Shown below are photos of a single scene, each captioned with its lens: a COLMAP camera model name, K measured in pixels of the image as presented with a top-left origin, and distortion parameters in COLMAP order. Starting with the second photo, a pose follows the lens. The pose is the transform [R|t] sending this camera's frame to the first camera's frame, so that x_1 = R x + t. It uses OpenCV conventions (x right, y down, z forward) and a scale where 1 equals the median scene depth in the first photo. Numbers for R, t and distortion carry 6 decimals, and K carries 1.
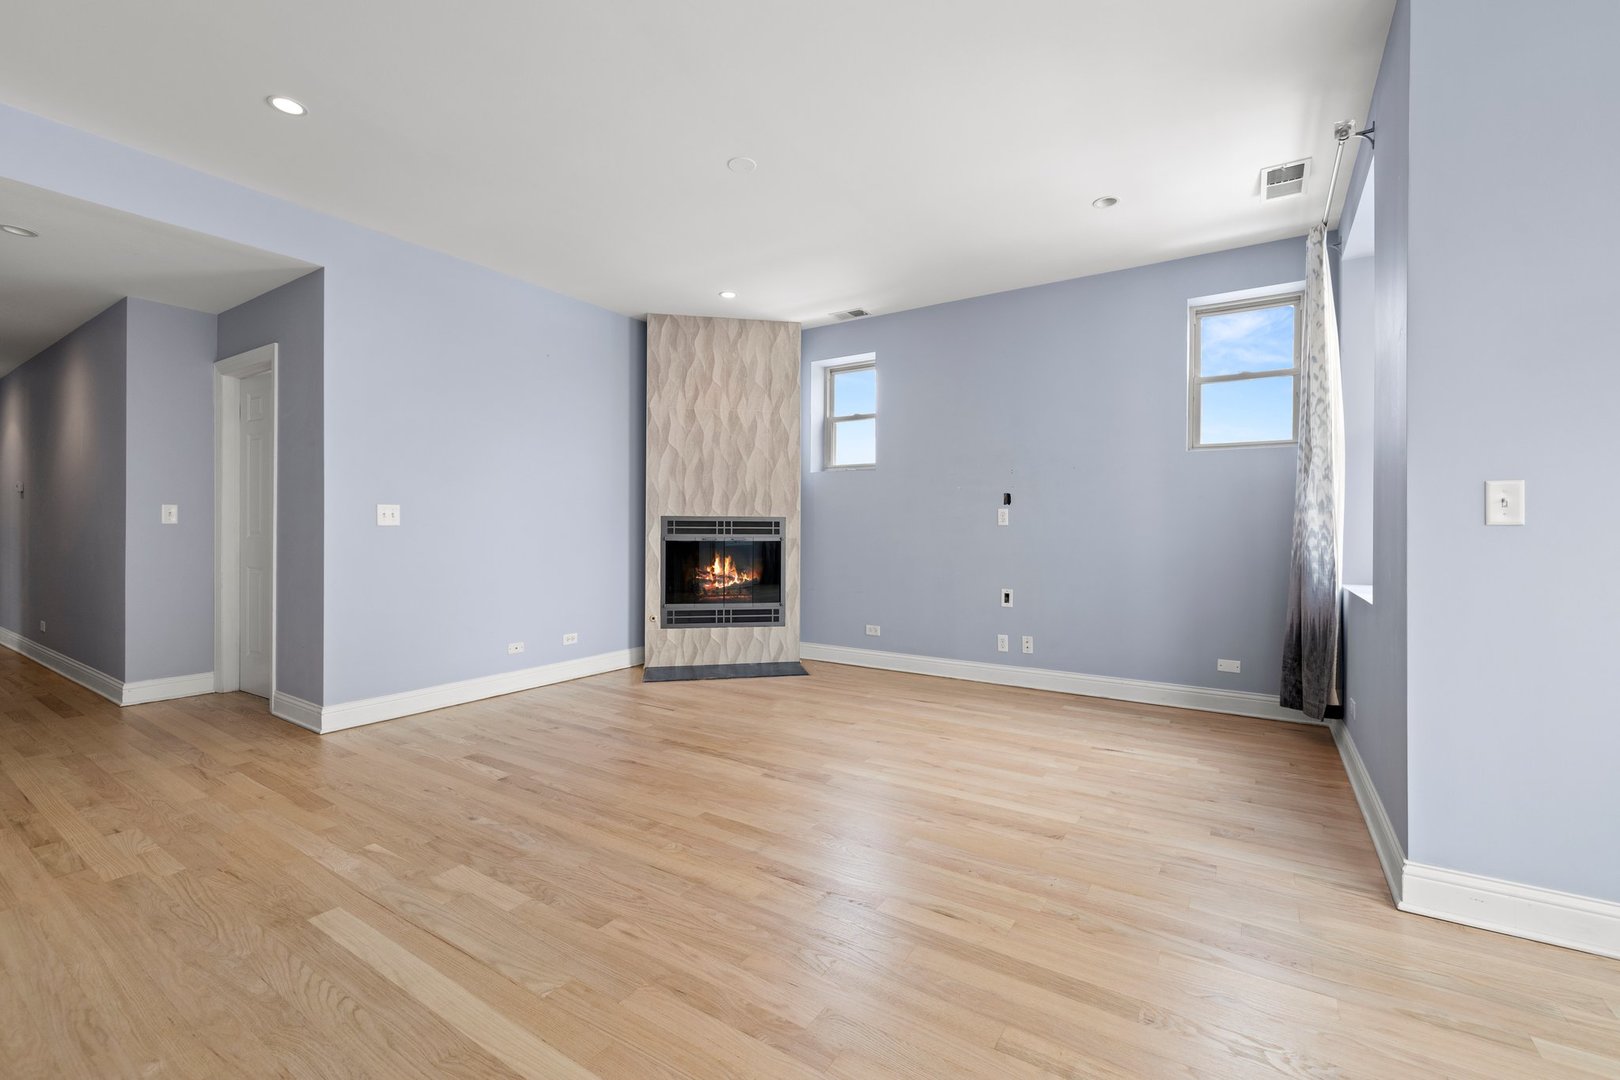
lens RADIAL K [[686.2, 0, 813.1], [0, 686.2, 525.2], [0, 0, 1]] dist [-0.001333, 0.000235]
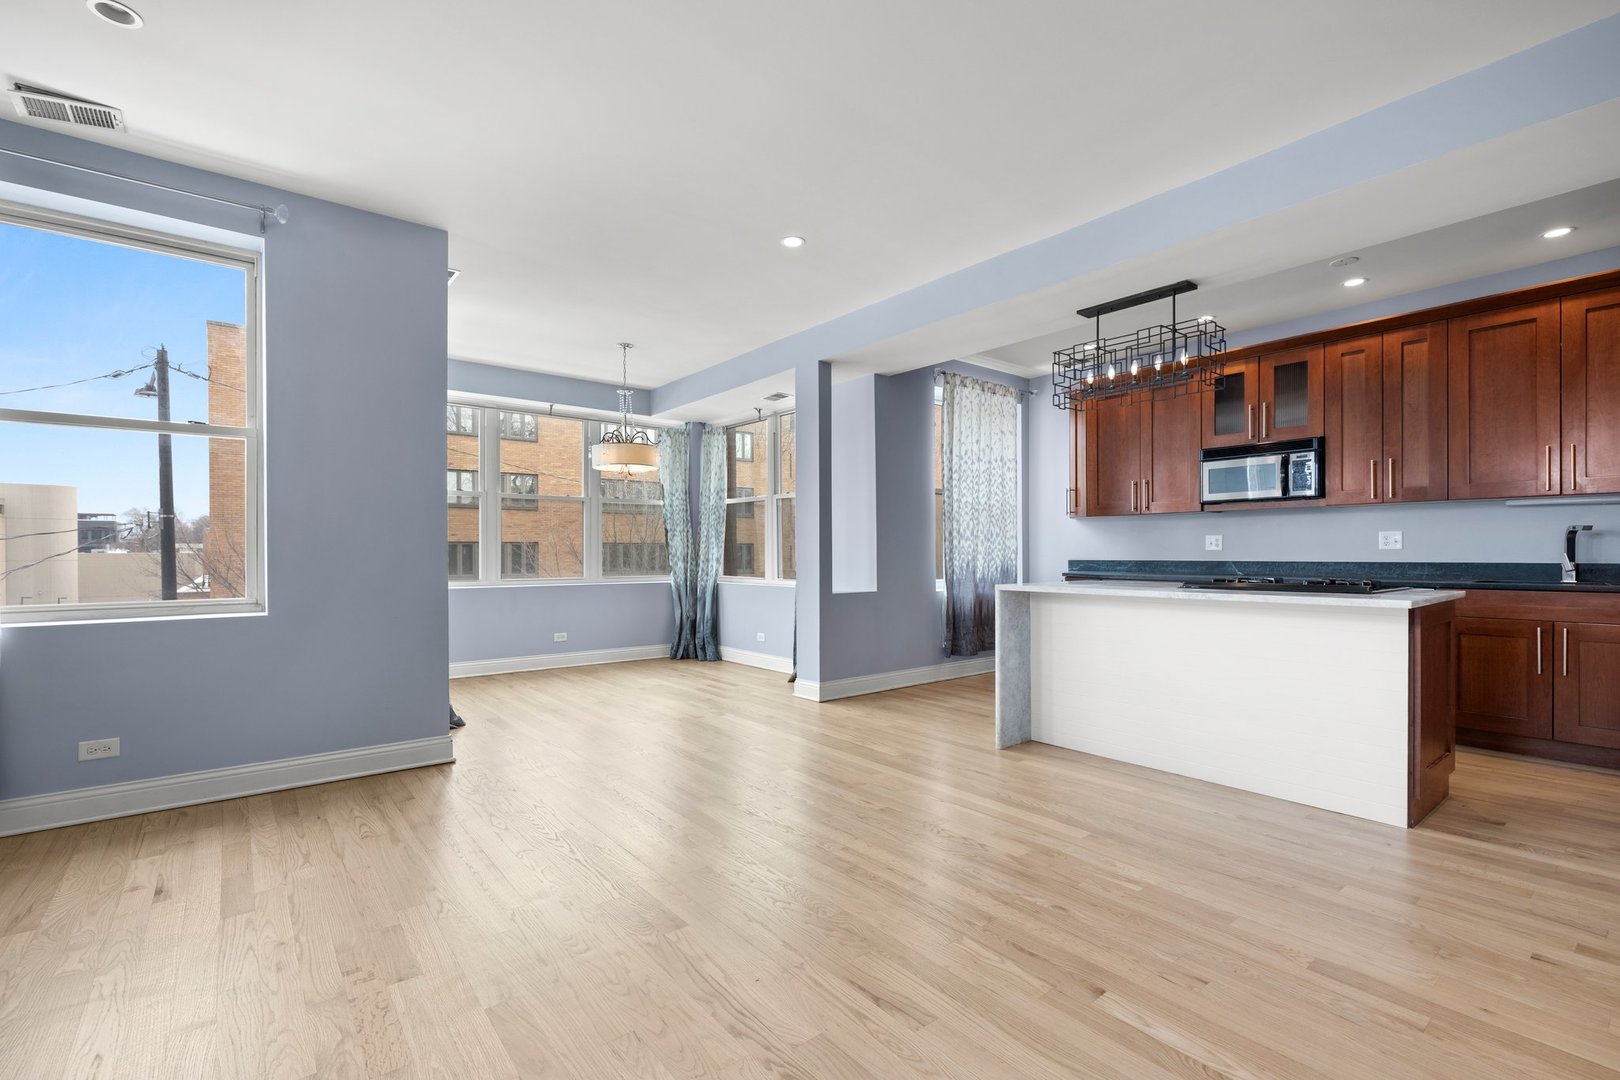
lens RADIAL K [[713.2, 0, 806.0], [0, 713.2, 555.7], [0, 0, 1]] dist [0.001665, -0.001265]
pose [[-0.949531, -0.004026, 0.313647, -0.255284], [-0.004937, 0.999986, -0.002108, 0.004663], [-0.313634, -0.003550, -0.949537, 1.031606]]
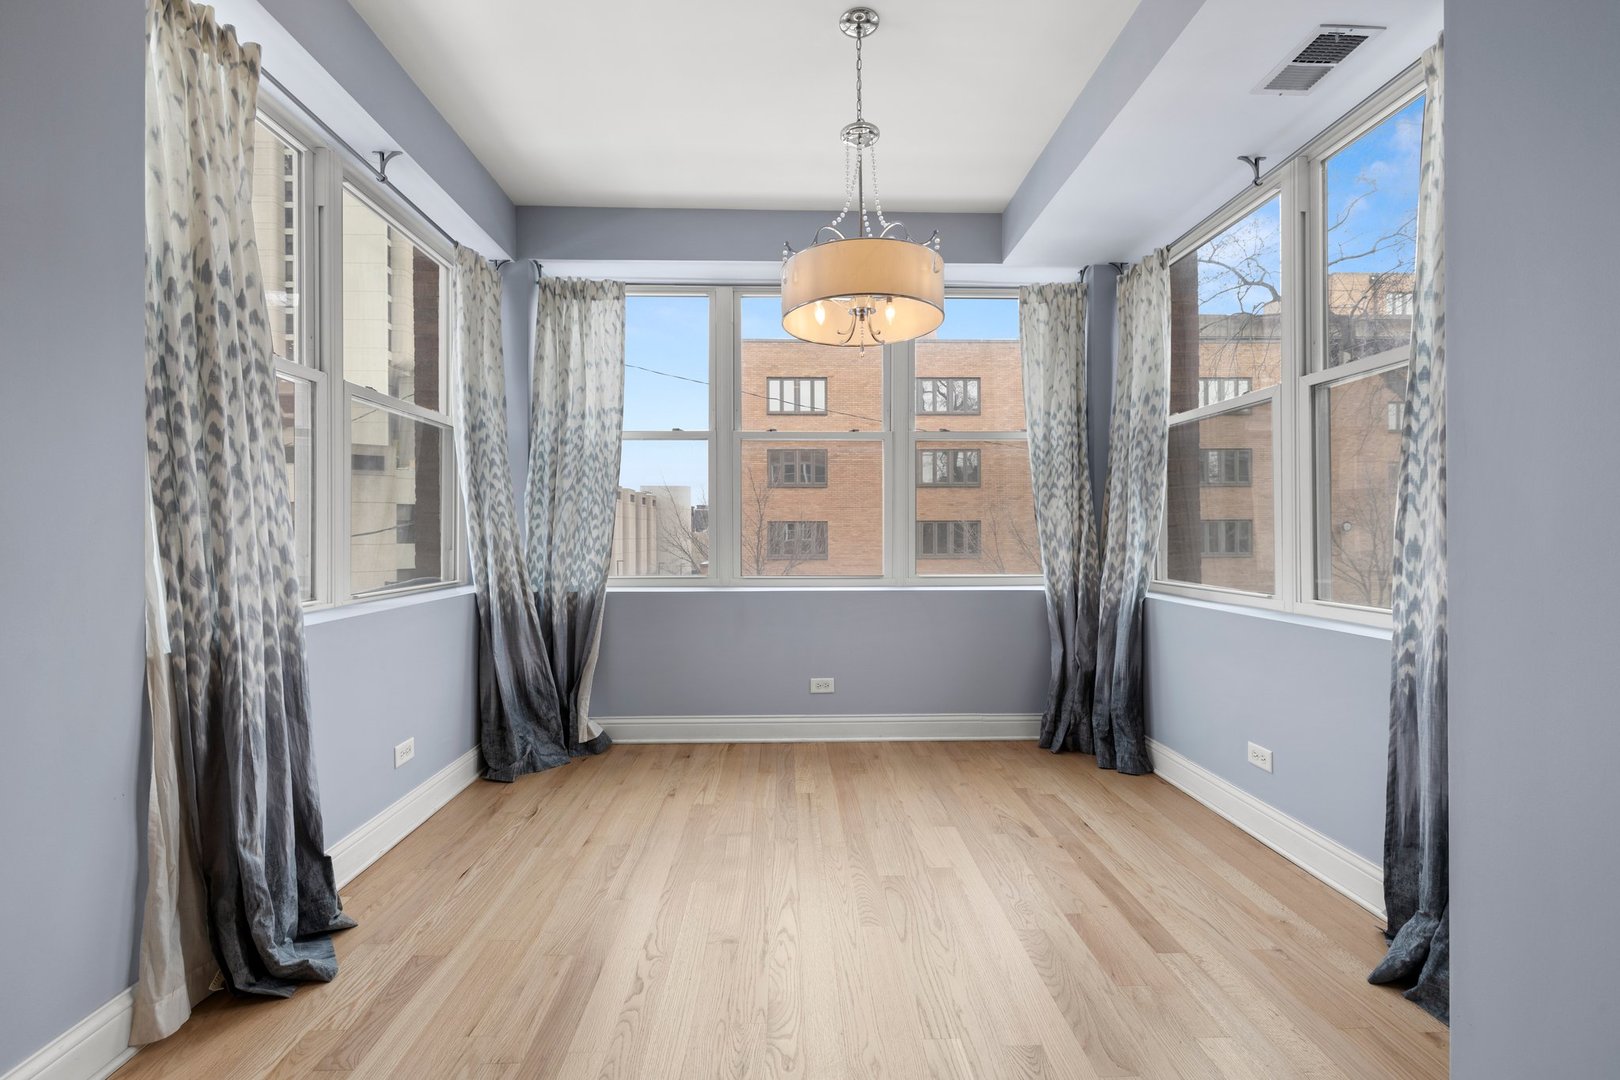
lens RADIAL K [[686.2, 0, 806.6], [0, 686.2, 536.4], [0, 0, 1]] dist [-0.001333, 0.000235]
pose [[-0.565454, -0.007093, 0.824749, 0.046560], [-0.006358, 0.999971, 0.004242, 0.000680], [-0.824755, -0.002845, -0.565483, 0.273217]]
